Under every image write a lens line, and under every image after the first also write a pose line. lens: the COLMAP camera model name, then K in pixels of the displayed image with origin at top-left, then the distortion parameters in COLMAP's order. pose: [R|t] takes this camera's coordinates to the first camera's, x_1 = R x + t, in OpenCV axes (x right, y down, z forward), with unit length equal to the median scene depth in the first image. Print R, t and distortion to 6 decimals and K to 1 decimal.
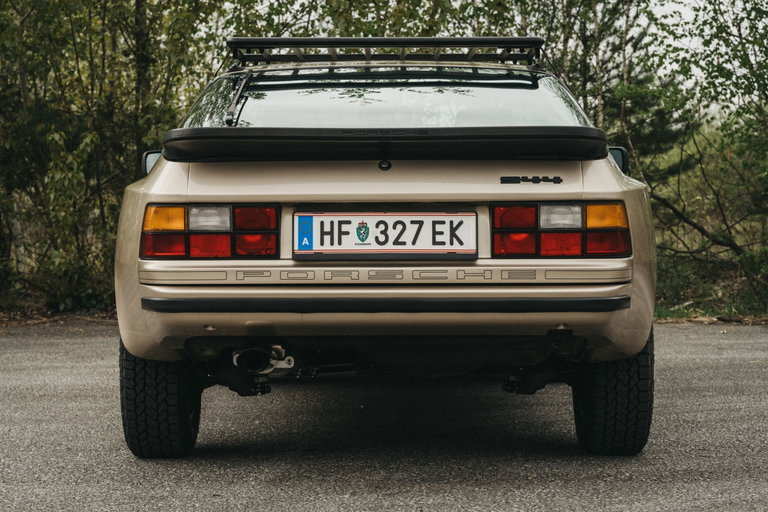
lens RADIAL K [[1884.6, 0, 352.3], [0, 1884.6, 255.4], [0, 0, 1]] dist [0.064296, 0.337546]
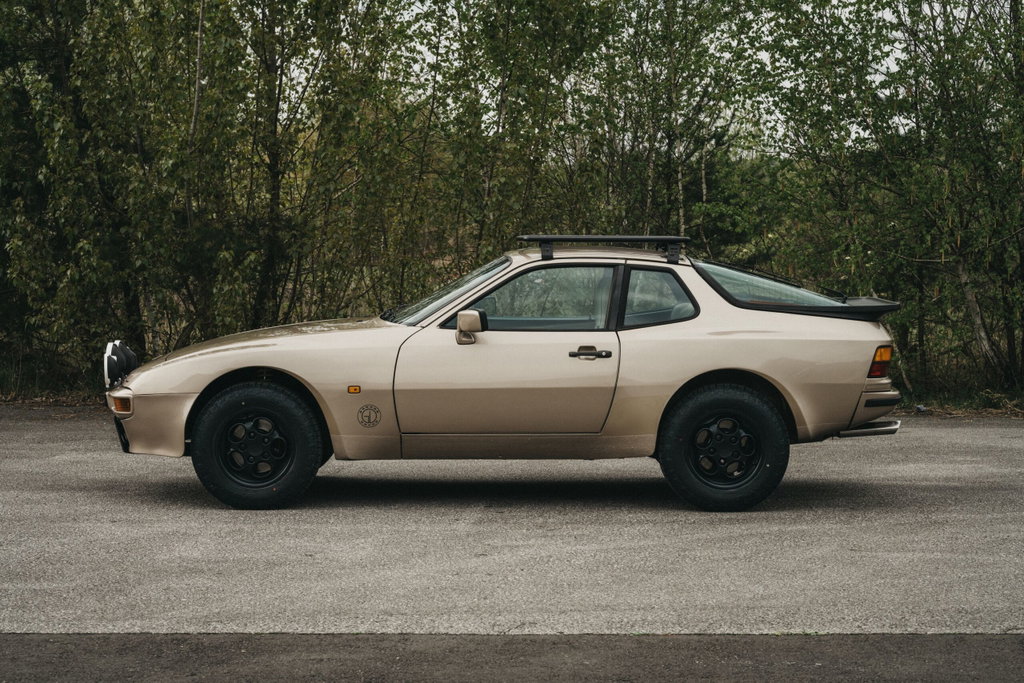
lens RADIAL K [[2407.6, 0, 512.0], [0, 2407.6, 341.5], [0, 0, 1]] dist [-0.021190, 0.086481]
pose [[0.998284, 0.008629, 0.057922, -0.125515], [-0.009599, 0.999818, 0.016497, -0.068157], [-0.057769, -0.017025, 0.998185, -1.017572]]
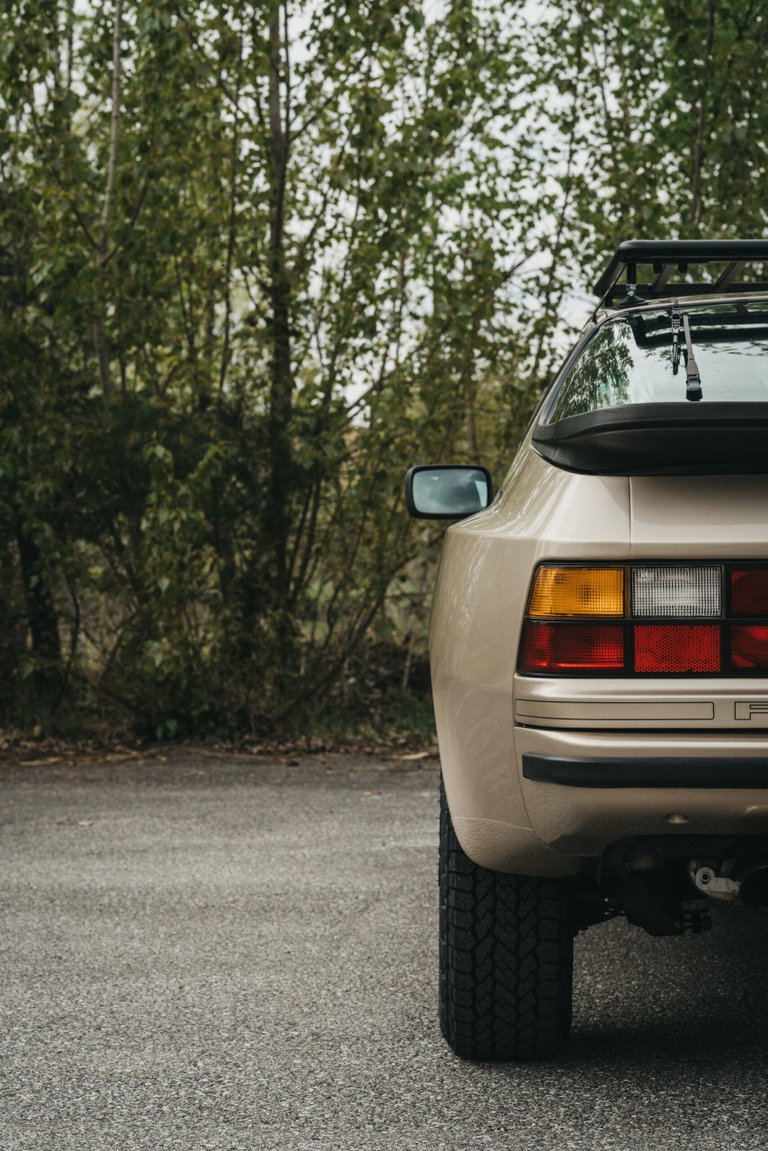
lens RADIAL K [[2706.2, 0, 384.0], [0, 2706.2, 575.5], [0, 0, 1]] dist [-0.021190, 0.086481]
pose [[0.999462, -0.001298, -0.032768, -0.114483], [0.000539, 0.999732, -0.023154, -0.007057], [0.032789, 0.023124, 0.999195, 0.273852]]
